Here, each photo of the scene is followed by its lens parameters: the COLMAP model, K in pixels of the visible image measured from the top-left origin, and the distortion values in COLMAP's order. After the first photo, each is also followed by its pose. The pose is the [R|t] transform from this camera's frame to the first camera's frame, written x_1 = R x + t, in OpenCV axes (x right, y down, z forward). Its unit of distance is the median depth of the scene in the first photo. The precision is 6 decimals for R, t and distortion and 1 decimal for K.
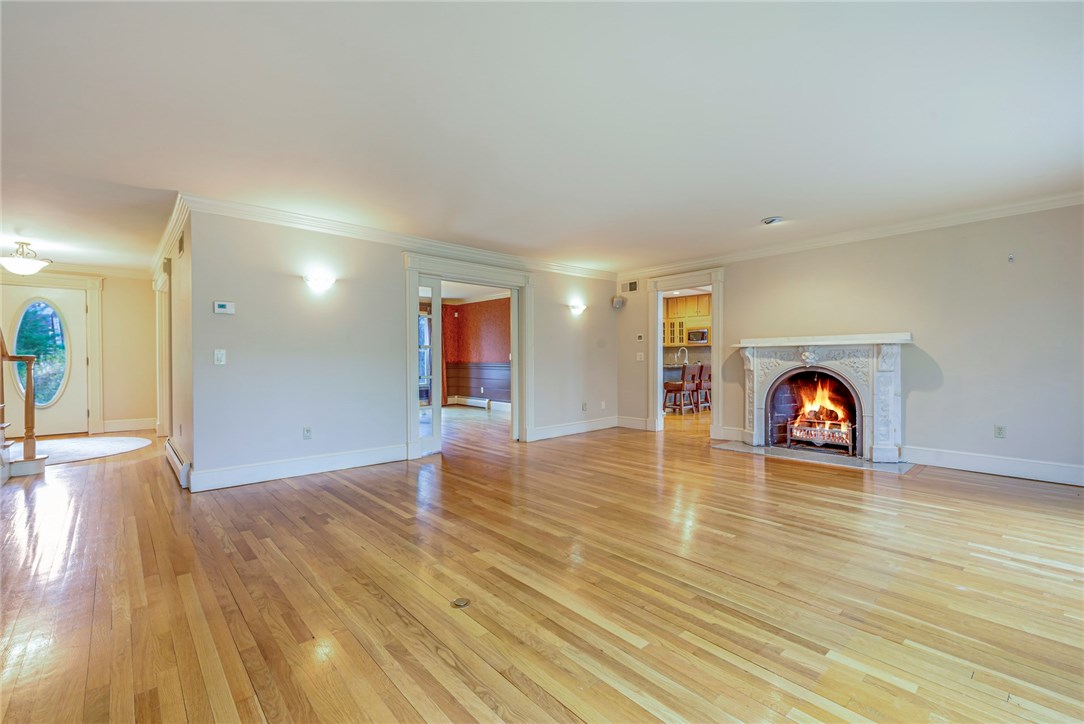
lens RADIAL K [[486.9, 0, 539.8], [0, 486.9, 360.4], [0, 0, 1]] dist [0.015025, 0.000189]
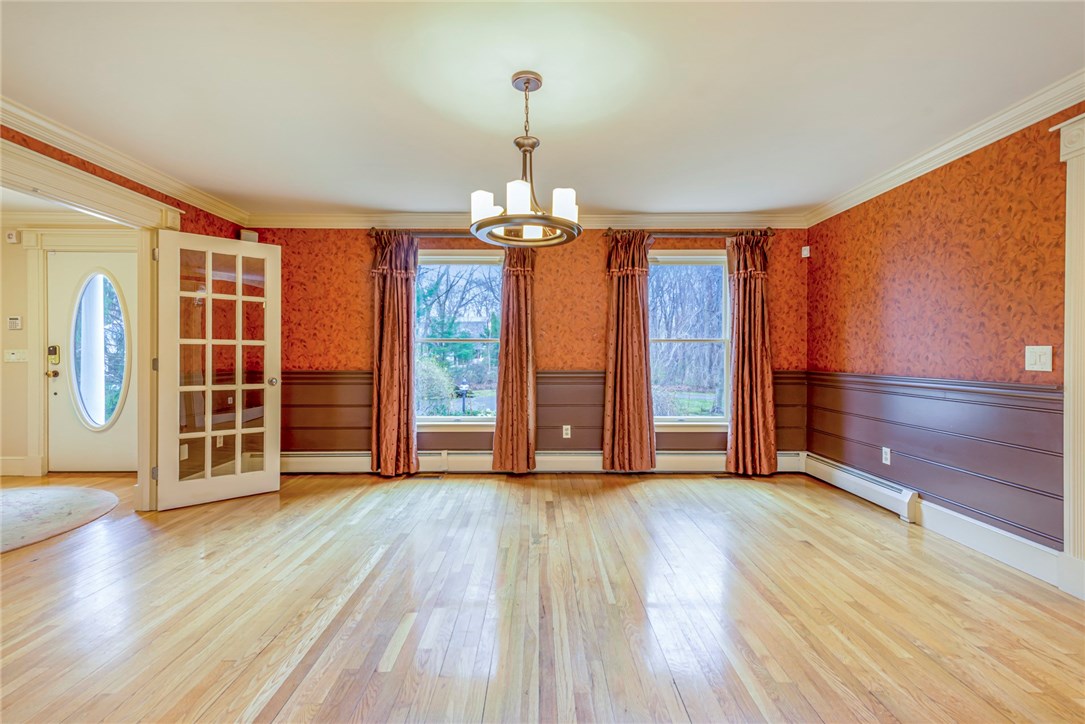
lens RADIAL K [[487.4, 0, 538.6], [0, 487.4, 355.4], [0, 0, 1]] dist [0.015025, 0.000189]
pose [[0.759492, 0.006348, -0.650485, -0.078223], [-0.006457, 0.999977, 0.002220, -0.006628], [0.650484, 0.002514, 0.759516, 0.569191]]
